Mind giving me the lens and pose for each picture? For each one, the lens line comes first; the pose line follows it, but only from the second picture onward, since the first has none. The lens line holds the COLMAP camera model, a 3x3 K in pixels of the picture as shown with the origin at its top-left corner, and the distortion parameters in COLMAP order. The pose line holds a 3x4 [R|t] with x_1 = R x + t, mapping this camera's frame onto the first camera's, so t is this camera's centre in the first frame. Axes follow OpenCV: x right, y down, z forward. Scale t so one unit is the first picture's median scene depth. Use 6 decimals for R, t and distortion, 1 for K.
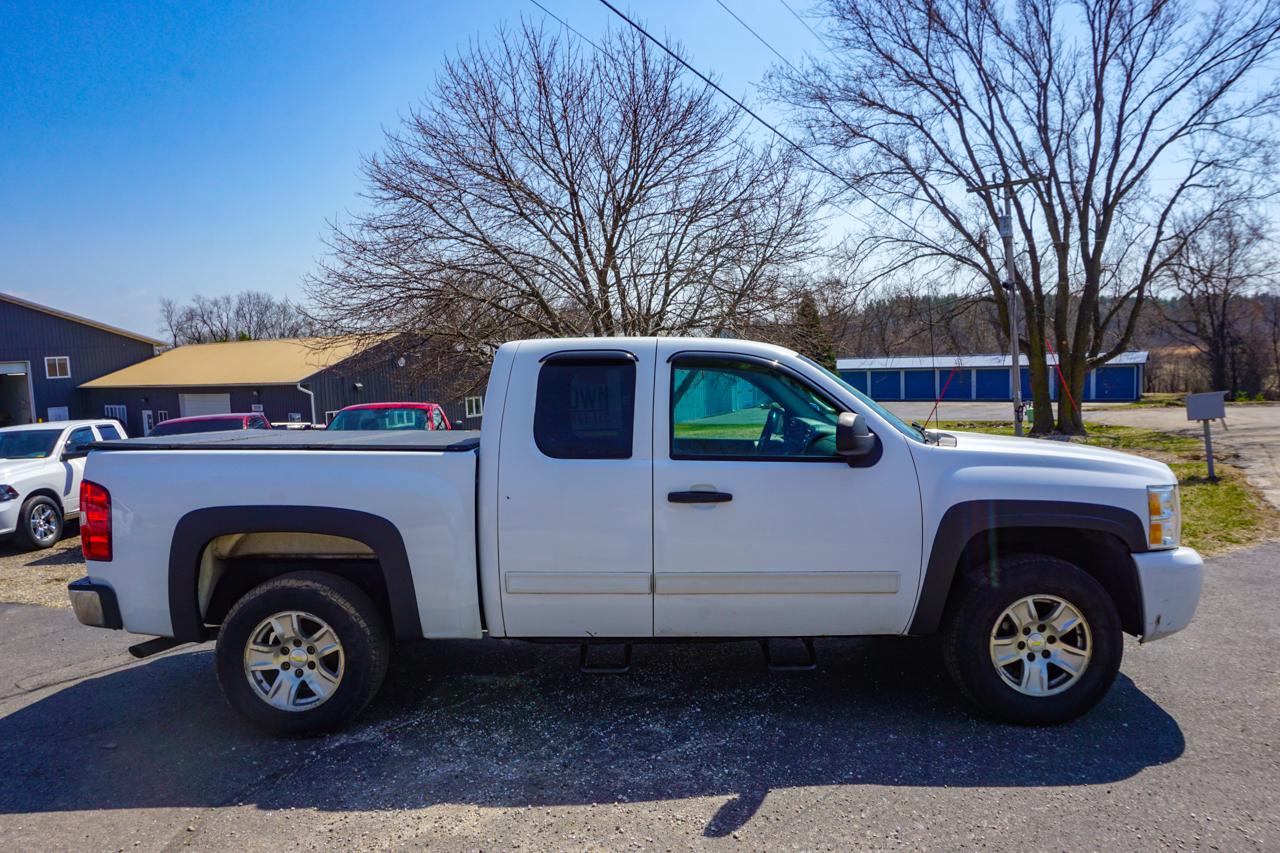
lens RADIAL K [[852.1, 0, 636.4], [0, 852.1, 427.4], [0, 0, 1]] dist [-0.049961, 0.036897]
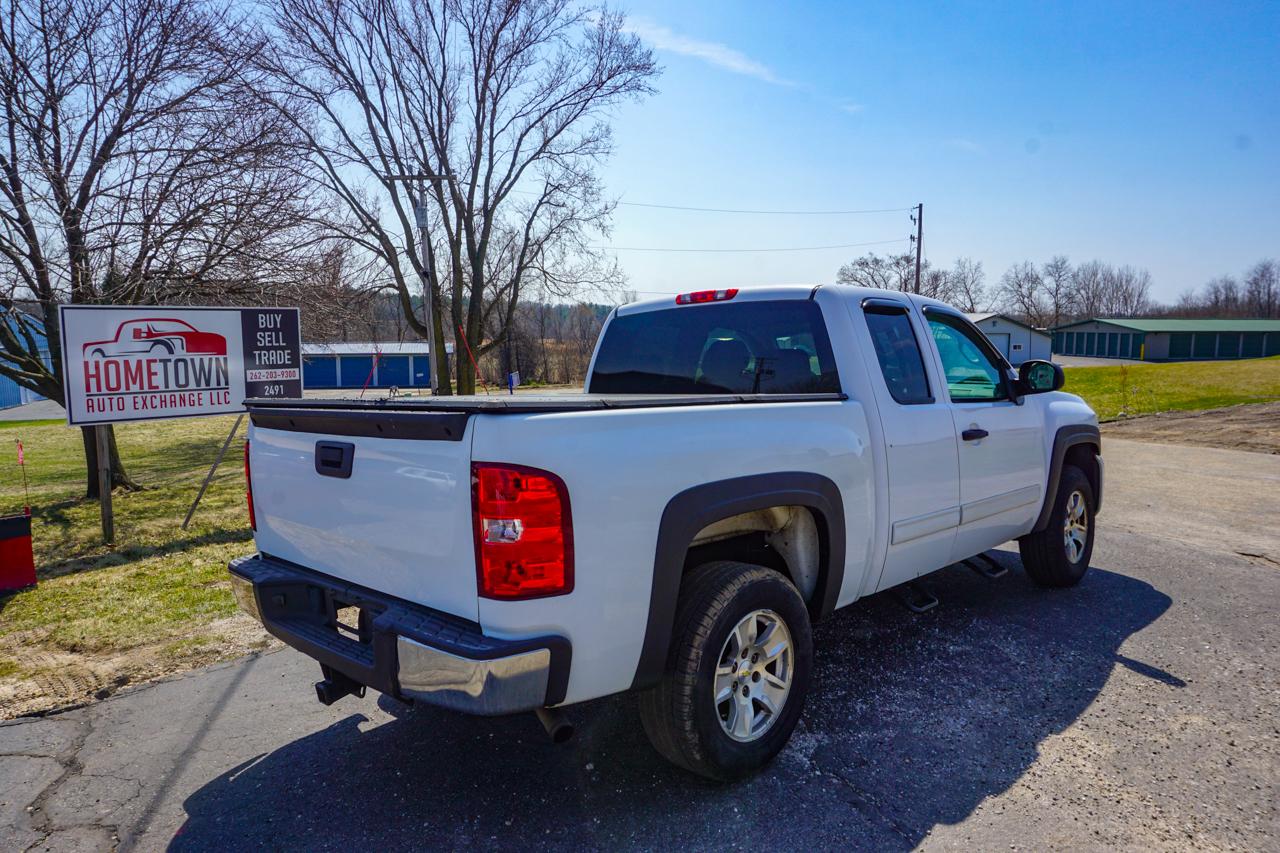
lens RADIAL K [[852.1, 0, 636.4], [0, 852.1, 427.4], [0, 0, 1]] dist [-0.049961, 0.036897]
pose [[0.692900, -0.043858, 0.719699, -0.132296], [0.035105, 0.999017, 0.027082, 0.003258], [-0.720179, 0.006500, 0.693758, 0.069045]]
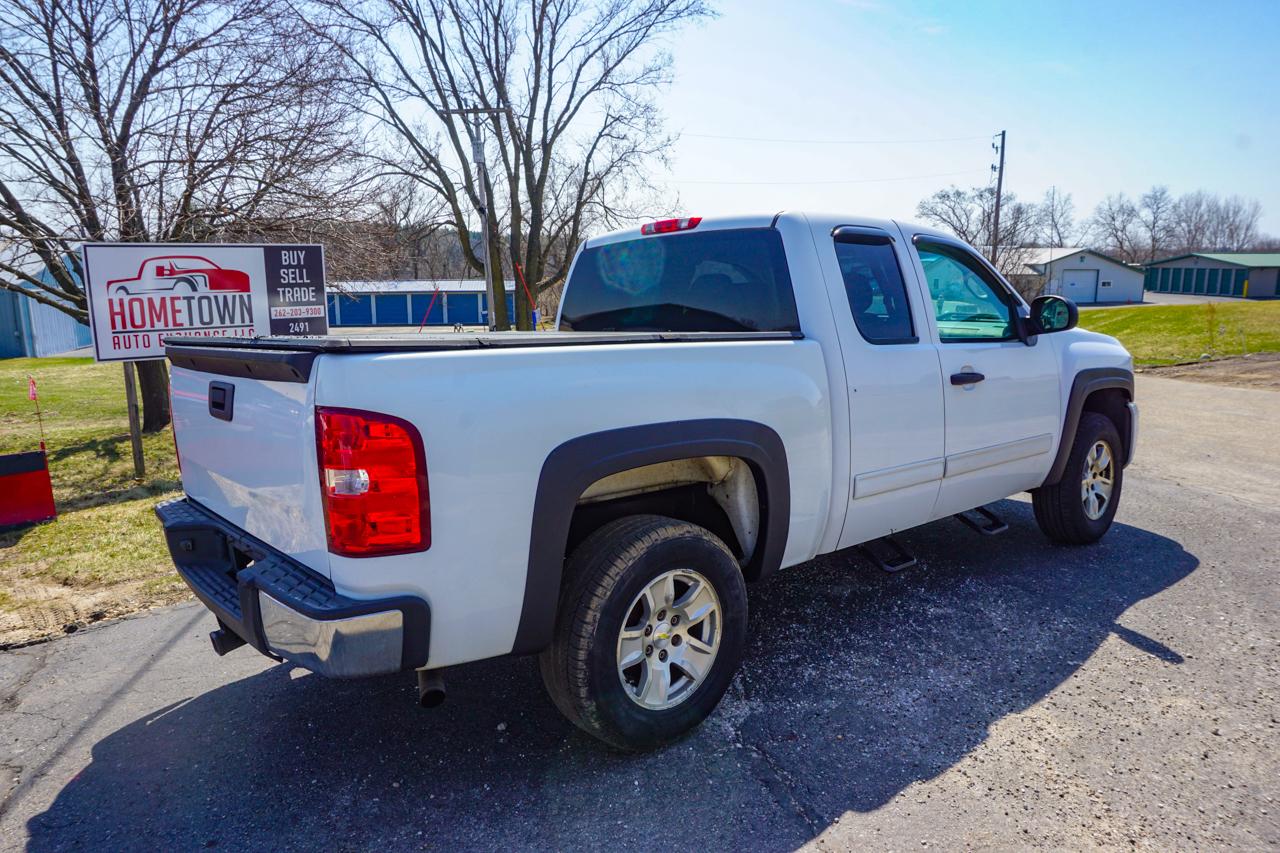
lens RADIAL K [[852.1, 0, 636.4], [0, 852.1, 427.4], [0, 0, 1]] dist [-0.049961, 0.036897]
pose [[0.751773, -0.087328, 0.653614, -0.113112], [0.031419, 0.994810, 0.096777, 0.003707], [-0.658673, -0.052218, 0.750615, 0.062945]]
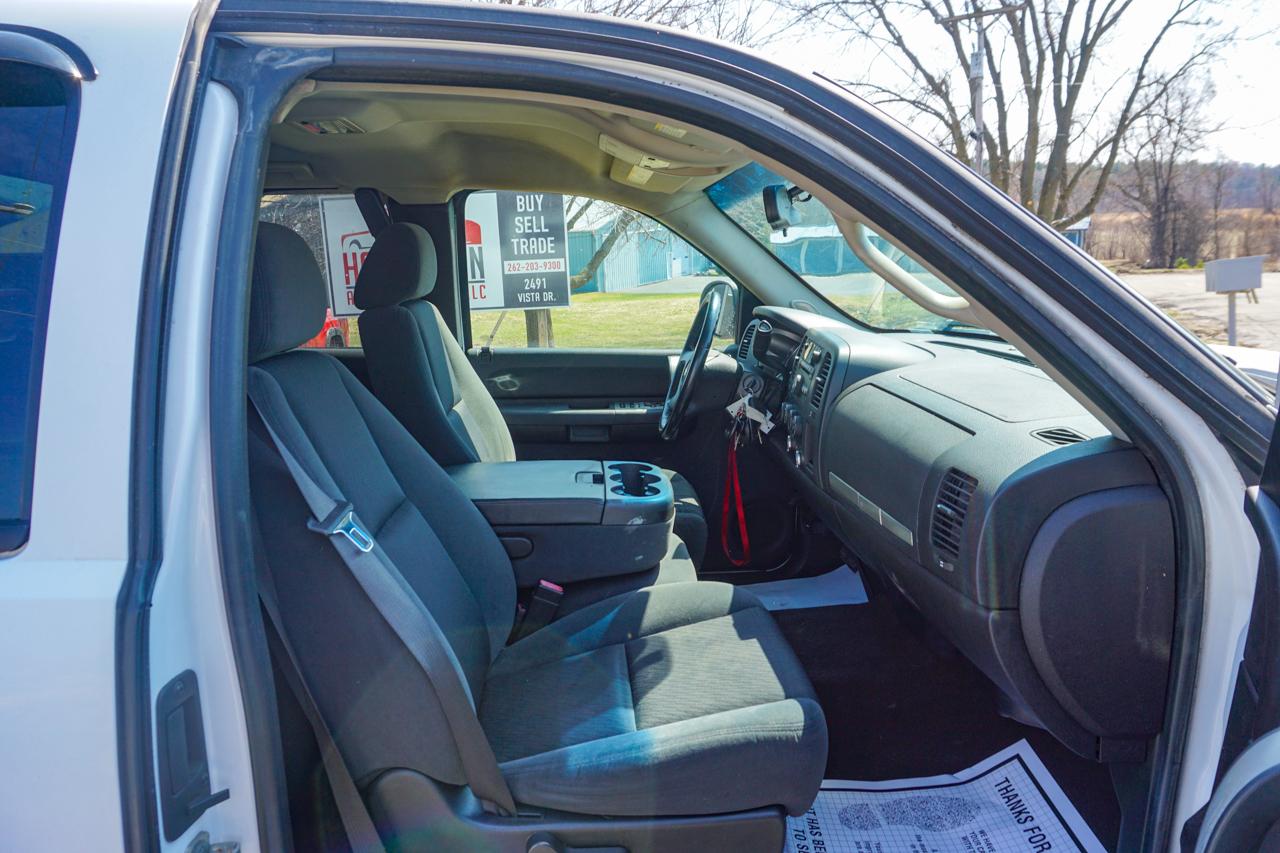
lens RADIAL K [[859.5, 0, 655.9], [0, 859.5, 419.8], [0, 0, 1]] dist [-0.039375, 0.045940]
pose [[0.995295, -0.018682, 0.095075, 0.016066], [0.004930, 0.989729, 0.142869, -0.002928], [-0.096768, -0.141728, 0.985165, 0.100558]]
